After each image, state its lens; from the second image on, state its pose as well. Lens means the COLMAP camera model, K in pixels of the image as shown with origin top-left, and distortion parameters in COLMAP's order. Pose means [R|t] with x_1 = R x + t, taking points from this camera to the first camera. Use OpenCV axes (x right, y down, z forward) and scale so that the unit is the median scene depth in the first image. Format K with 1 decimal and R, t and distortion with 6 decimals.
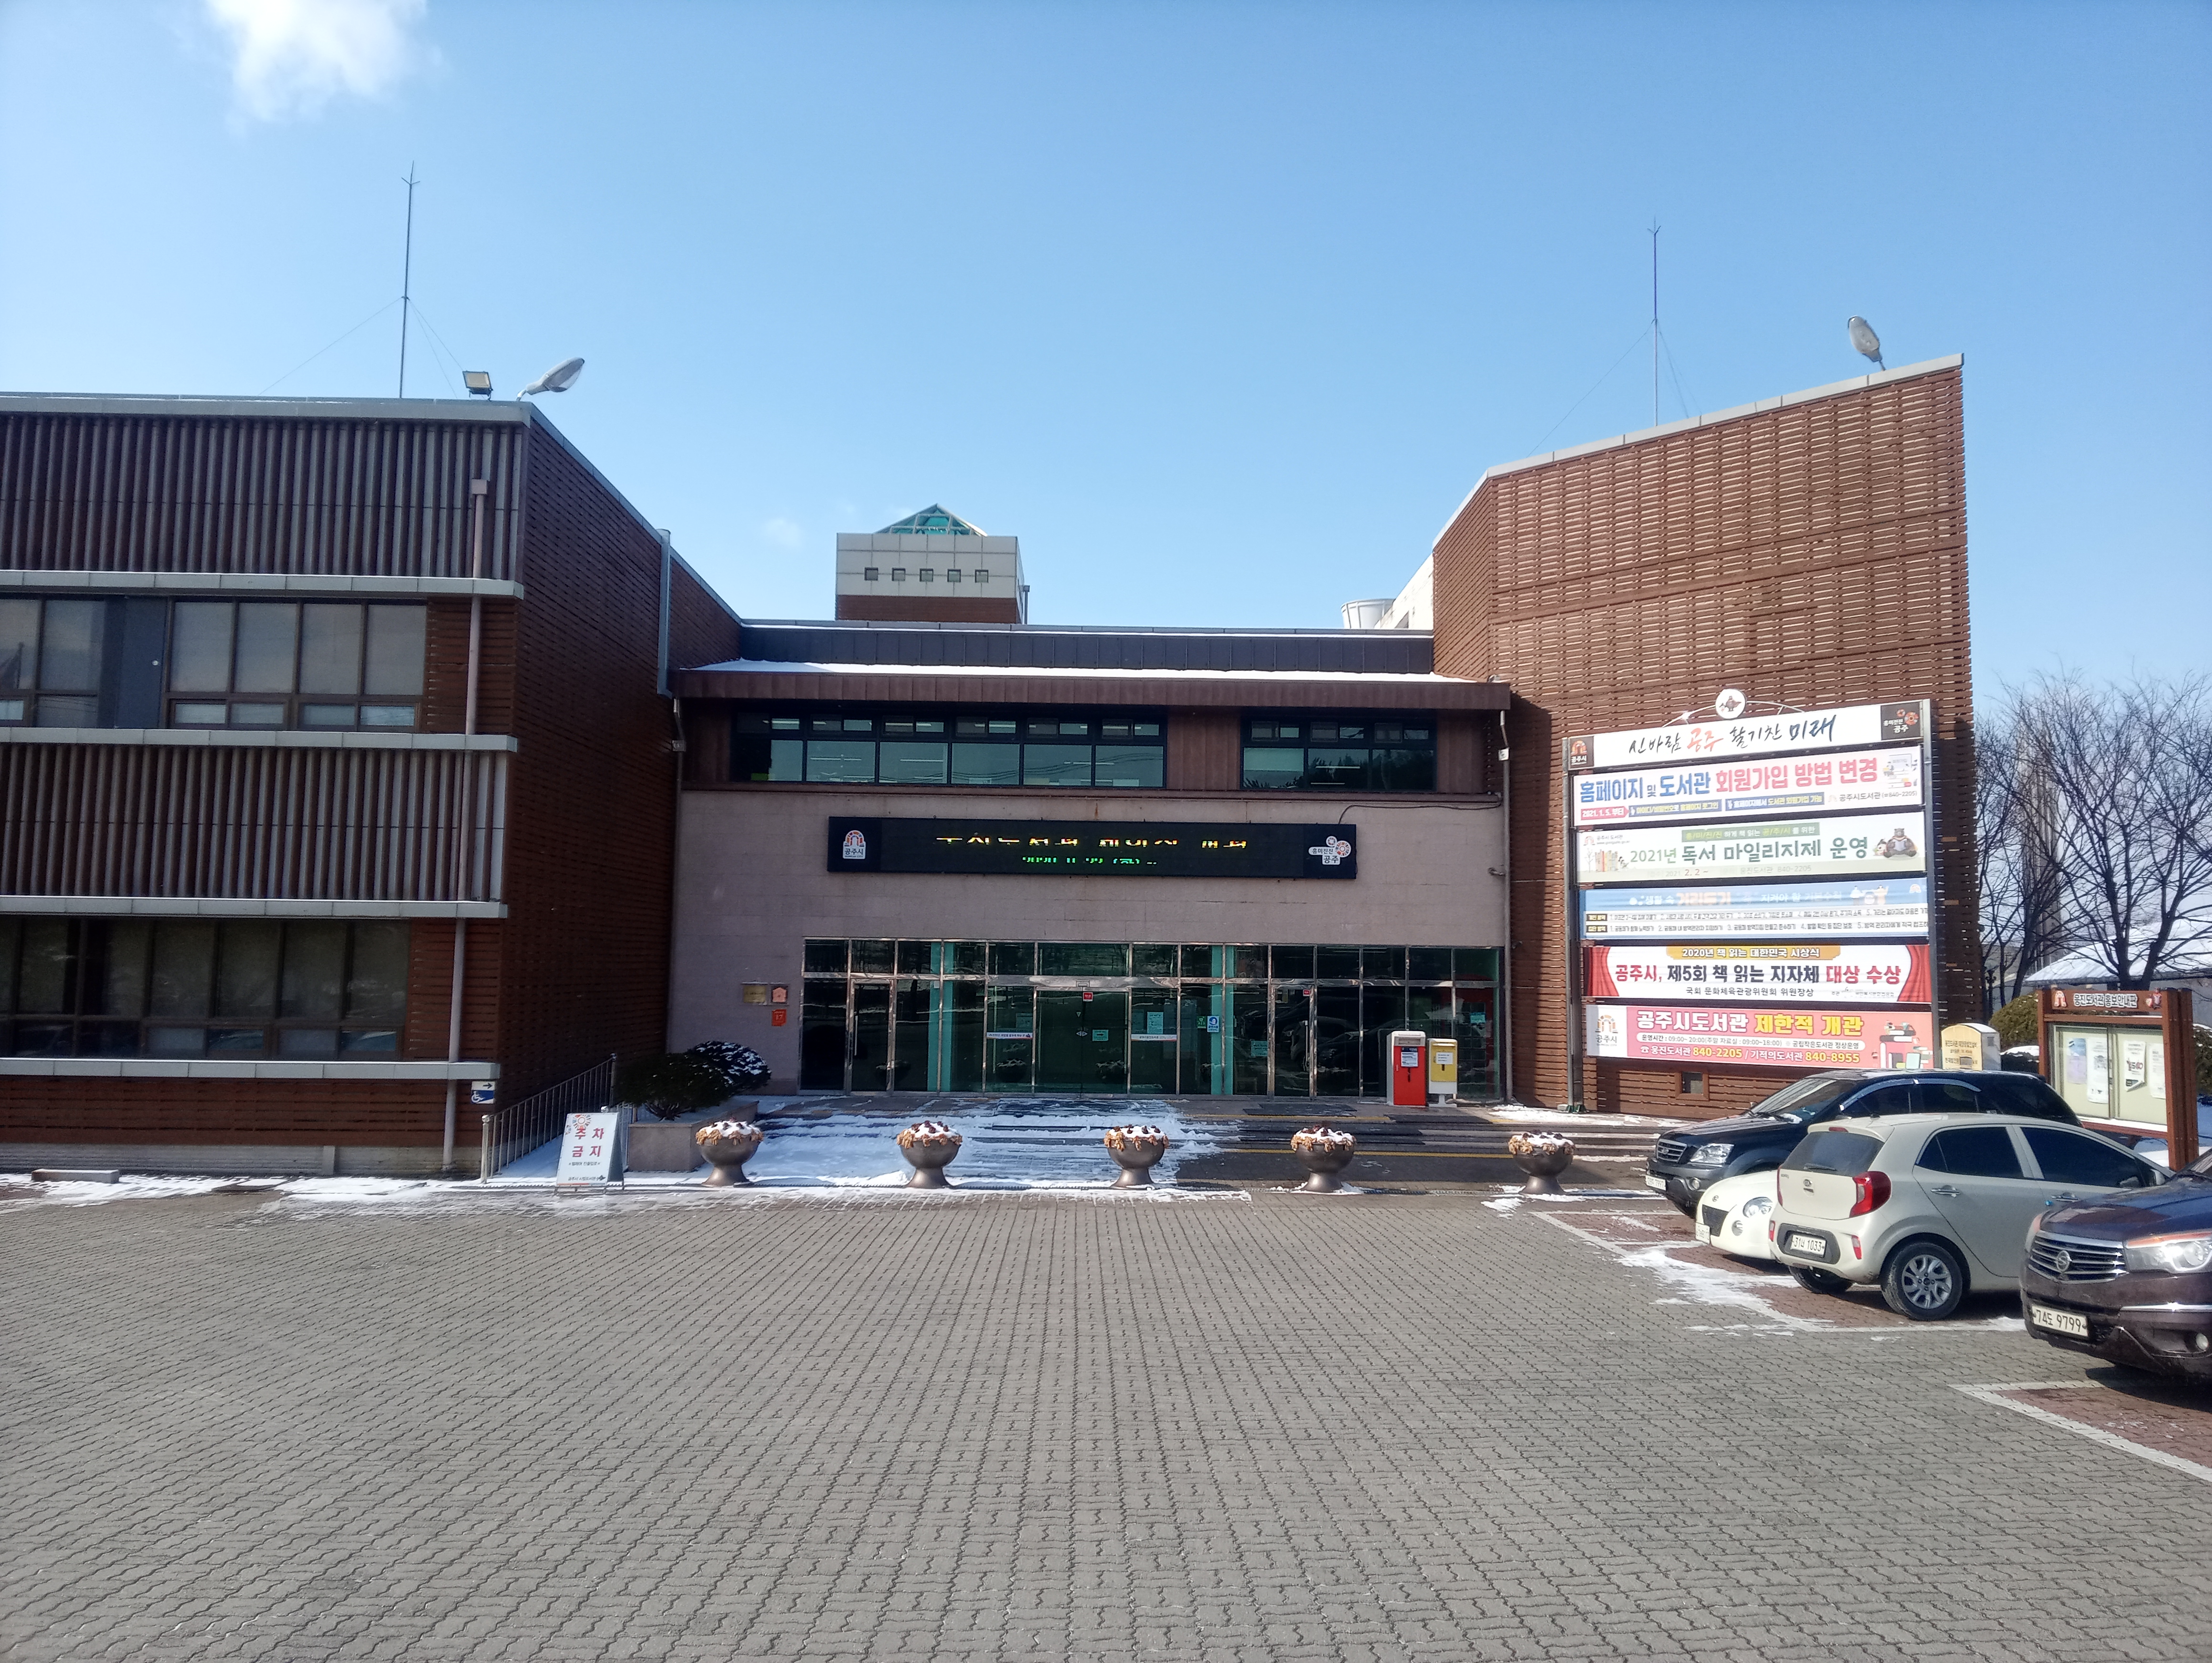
lens RADIAL K [[1676.2, 0, 1106.0], [0, 1676.2, 831.5], [0, 0, 1]] dist [0.092983, -0.112382]
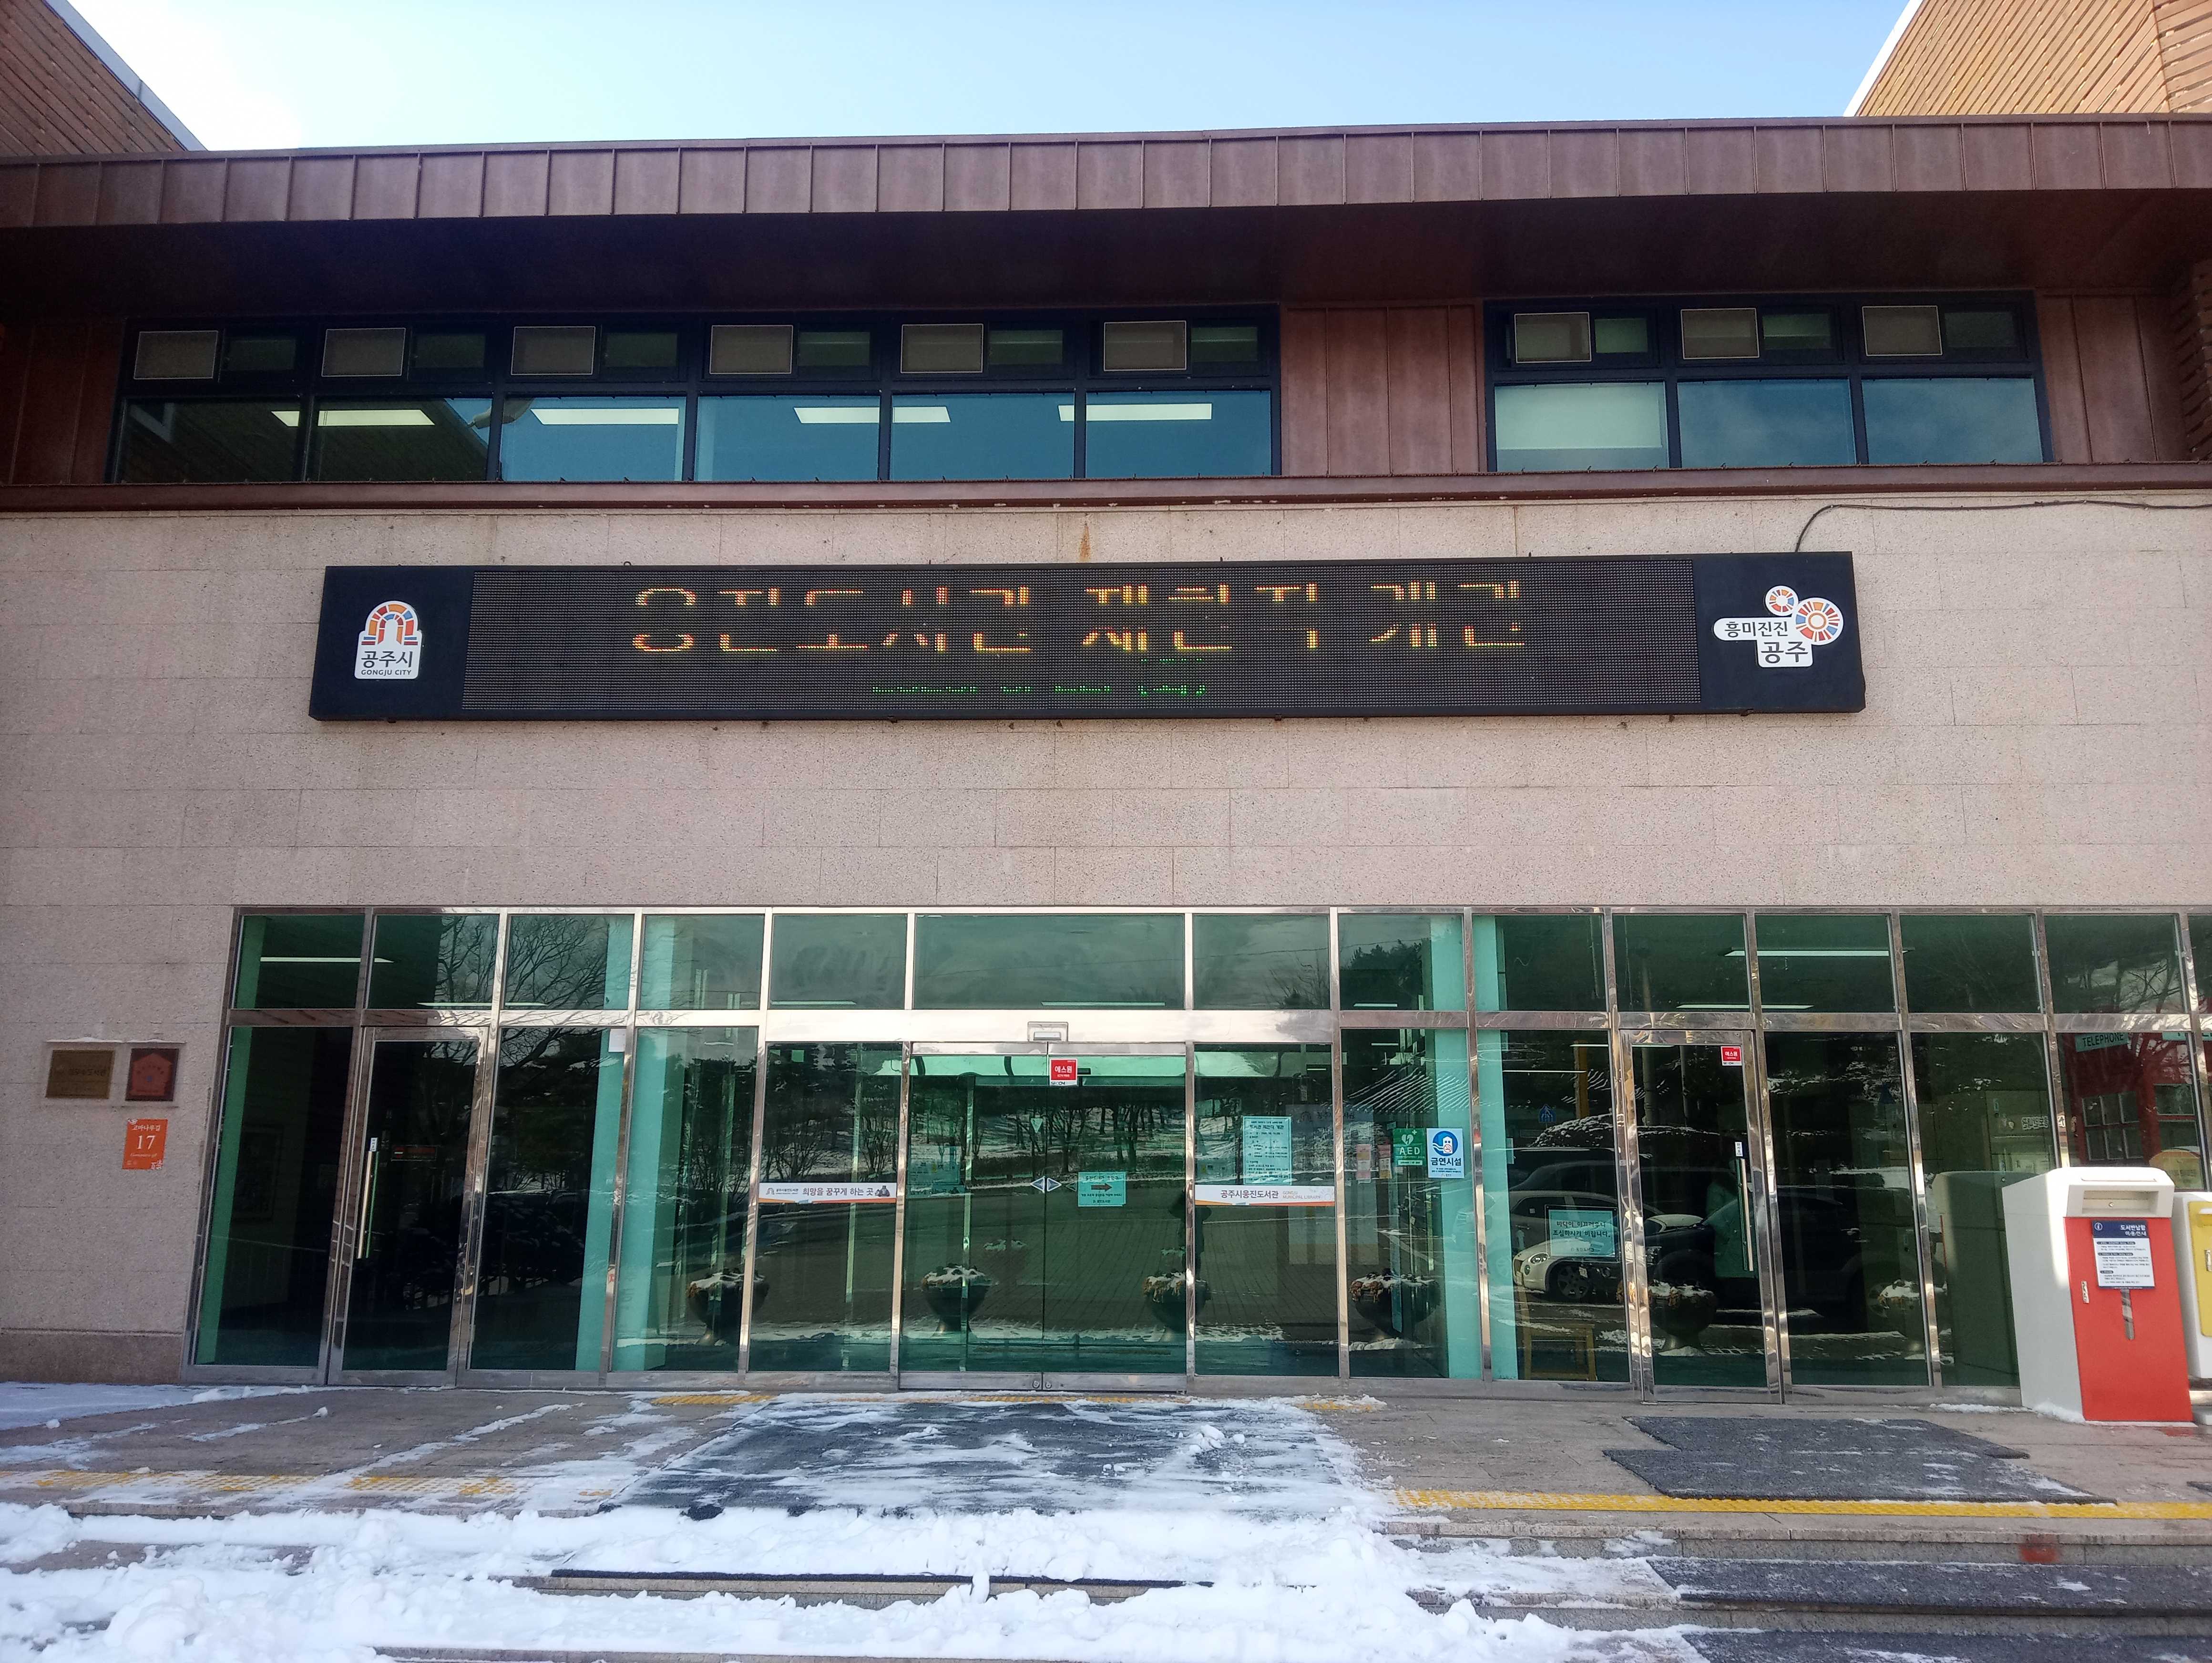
lens RADIAL K [[1676.2, 0, 1106.0], [0, 1676.2, 831.5], [0, 0, 1]] dist [0.092983, -0.112382]
pose [[0.998374, -0.019044, -0.053731, 0.016496], [0.012507, 0.992759, -0.119473, 0.090741], [0.055617, 0.118607, 0.991382, 0.660784]]
